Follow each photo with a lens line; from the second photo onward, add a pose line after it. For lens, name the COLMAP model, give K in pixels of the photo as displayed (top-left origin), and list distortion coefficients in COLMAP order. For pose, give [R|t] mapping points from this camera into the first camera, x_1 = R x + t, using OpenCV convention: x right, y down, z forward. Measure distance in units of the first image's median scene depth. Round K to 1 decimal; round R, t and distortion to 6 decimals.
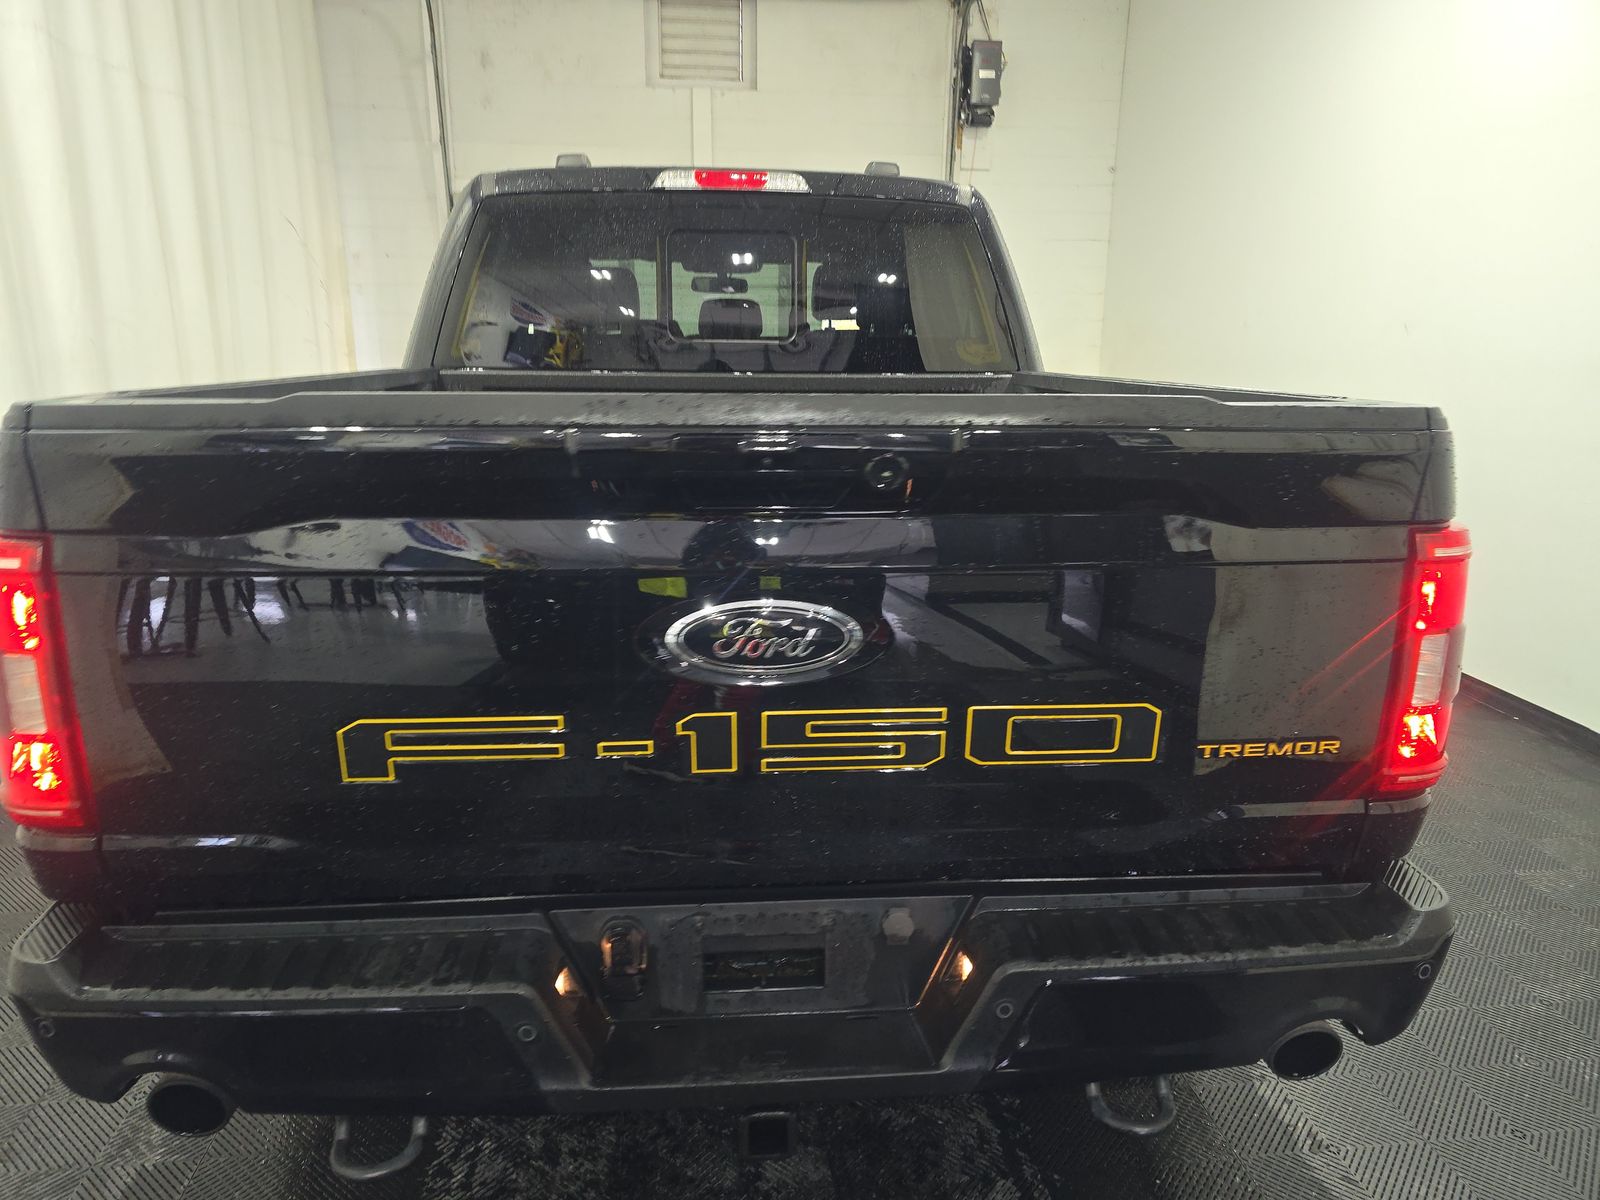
lens RADIAL K [[1073.0, 0, 800.0], [0, 1073.0, 600.0], [0, 0, 1]] dist [0.077005, -0.075378]
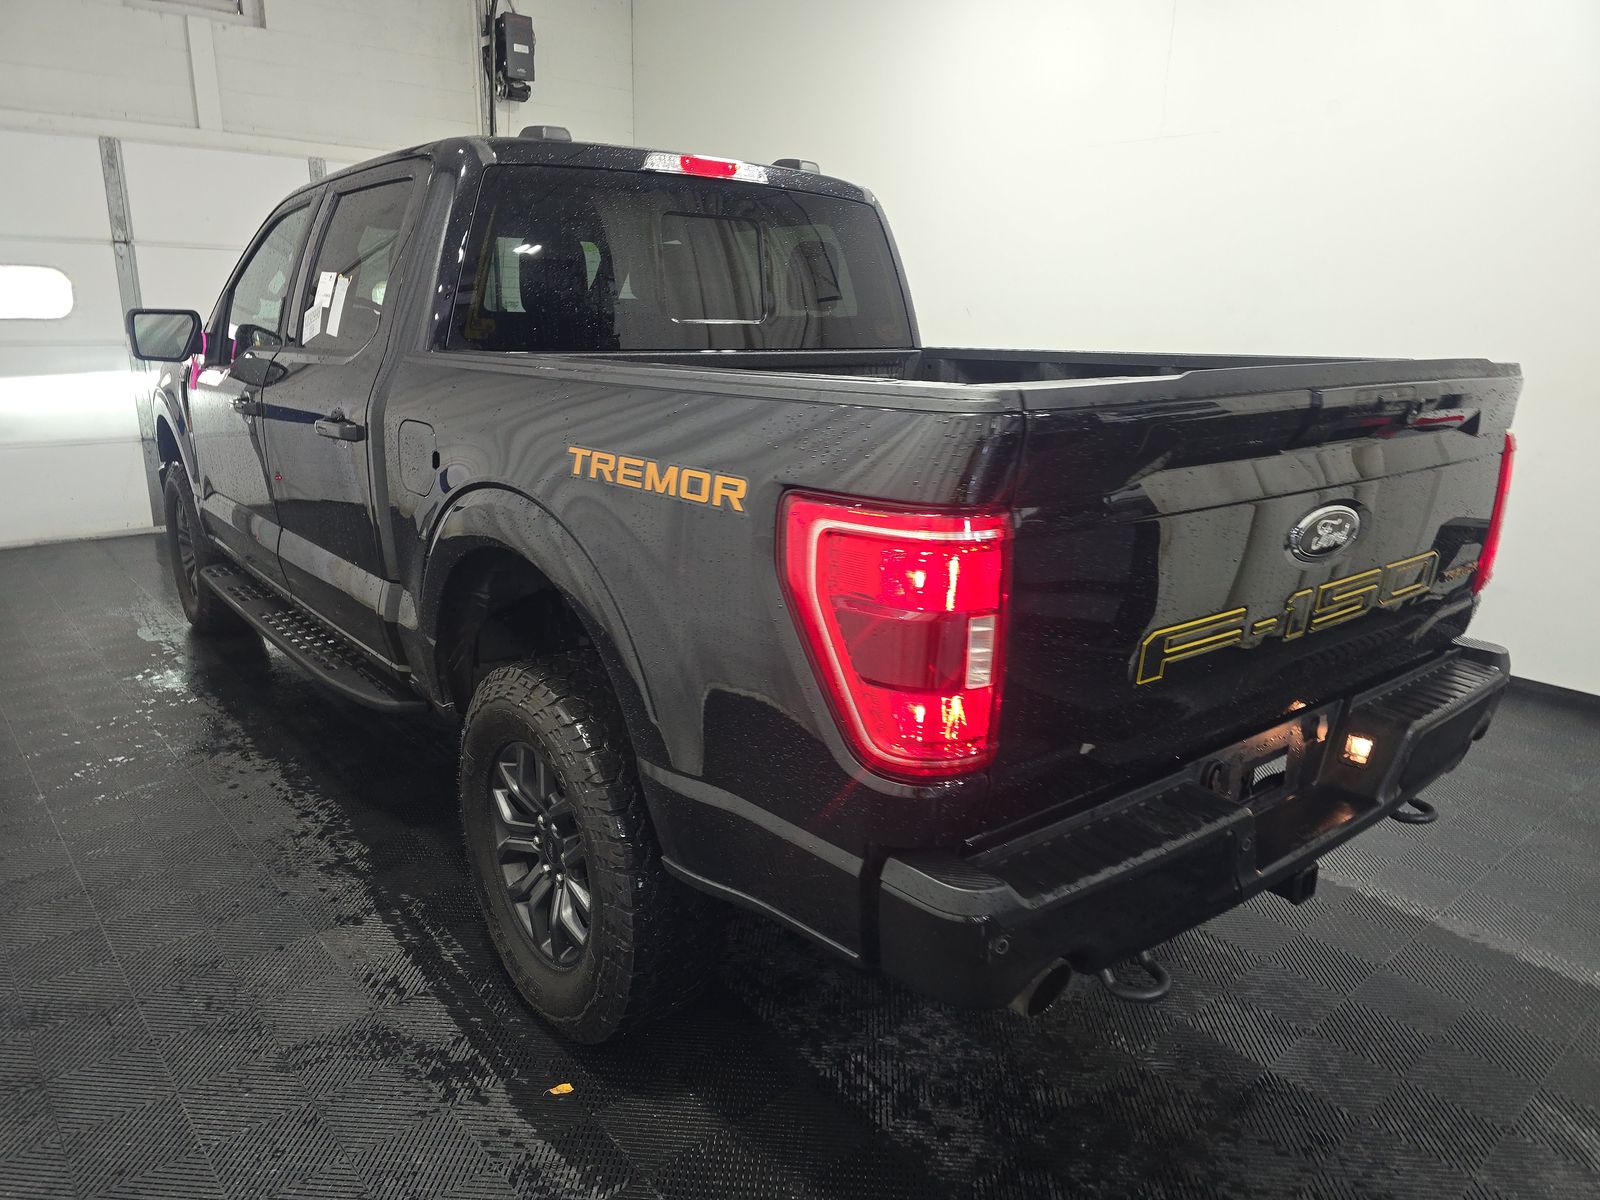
lens RADIAL K [[1073.0, 0, 800.0], [0, 1073.0, 600.0], [0, 0, 1]] dist [0.077005, -0.075378]
pose [[0.825896, -0.140519, 0.546031, -0.342085], [0.127769, 0.989896, 0.061489, -0.013351], [-0.549154, 0.018982, 0.835505, 0.042671]]
